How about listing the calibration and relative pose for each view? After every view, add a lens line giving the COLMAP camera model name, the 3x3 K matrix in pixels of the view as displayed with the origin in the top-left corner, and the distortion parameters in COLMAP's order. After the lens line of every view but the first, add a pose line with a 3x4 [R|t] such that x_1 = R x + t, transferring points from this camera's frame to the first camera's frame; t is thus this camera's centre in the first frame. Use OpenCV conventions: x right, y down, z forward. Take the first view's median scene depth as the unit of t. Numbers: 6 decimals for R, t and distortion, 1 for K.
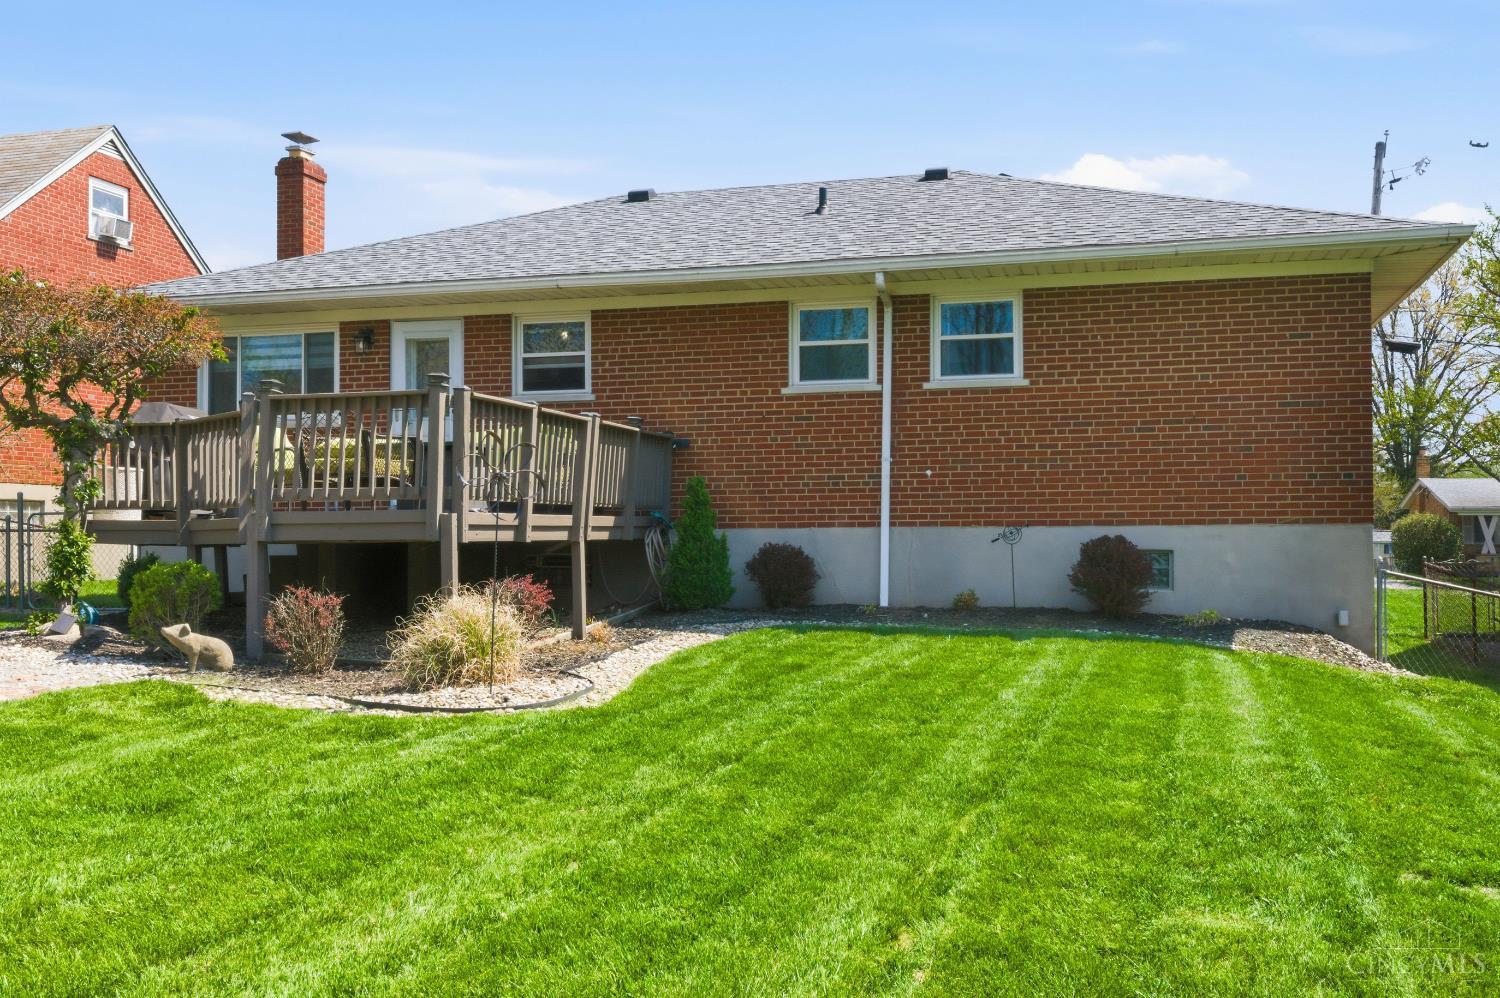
lens RADIAL K [[1266.8, 0, 750.0], [0, 1266.8, 499.0], [0, 0, 1]] dist [-0.007931, -0.005698]
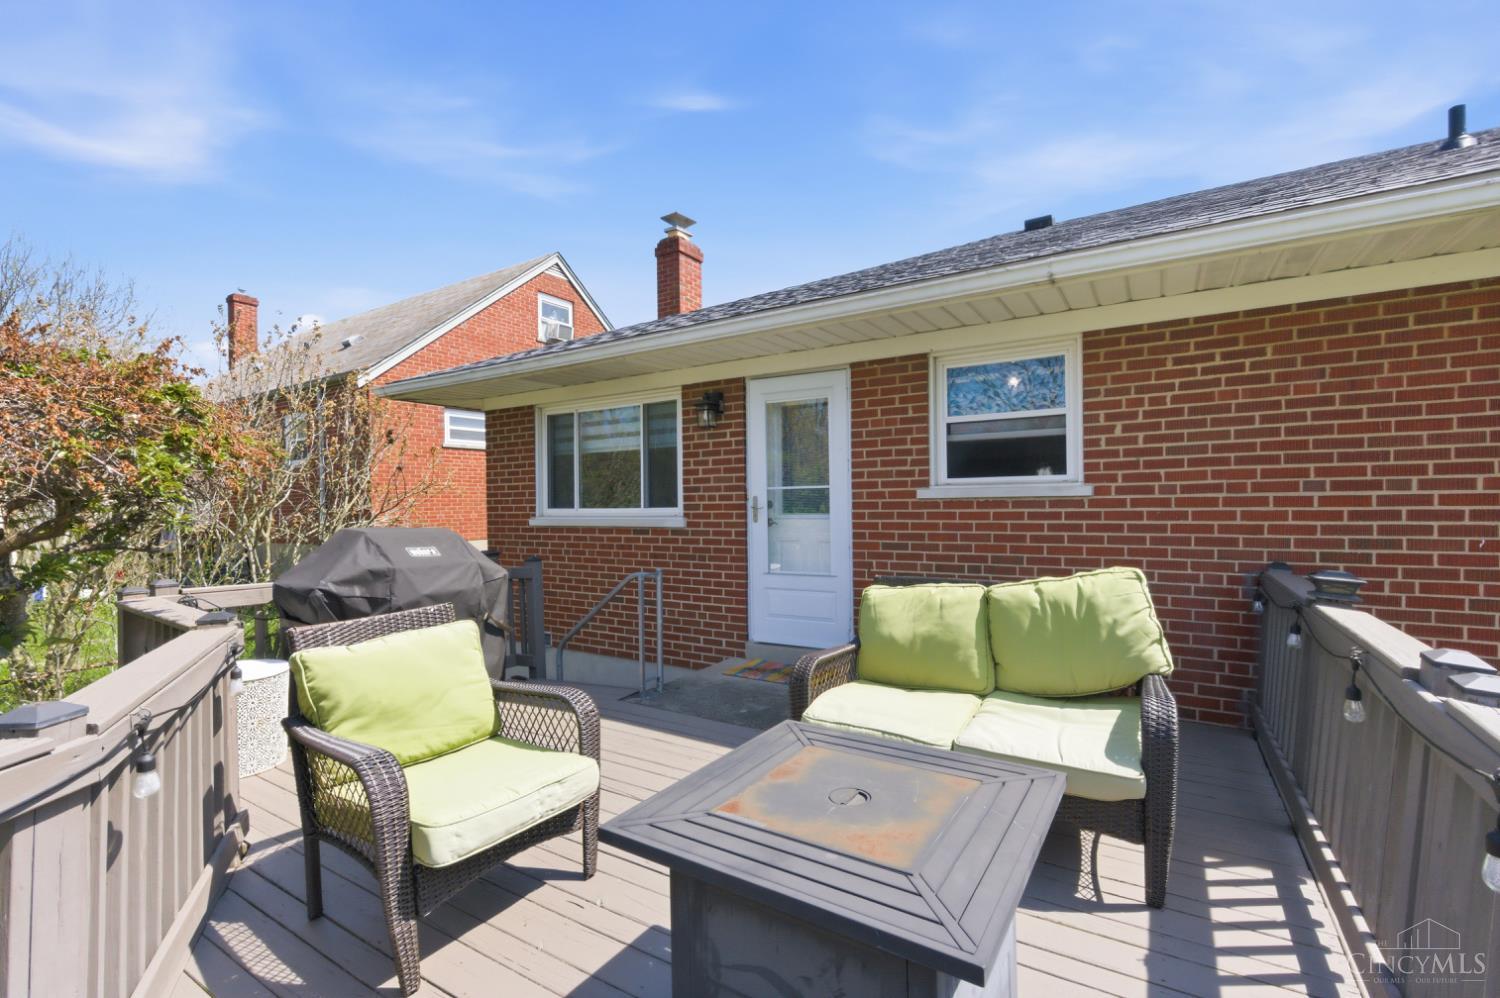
lens RADIAL K [[672.5, 0, 750.0], [0, 672.5, 499.0], [0, 0, 1]] dist [0.000914, 0.000434]
pose [[0.947555, -0.009684, -0.319445, -0.160774], [0.013798, 0.999848, 0.010618, -0.077175], [0.319294, -0.014468, 0.947545, 0.638755]]
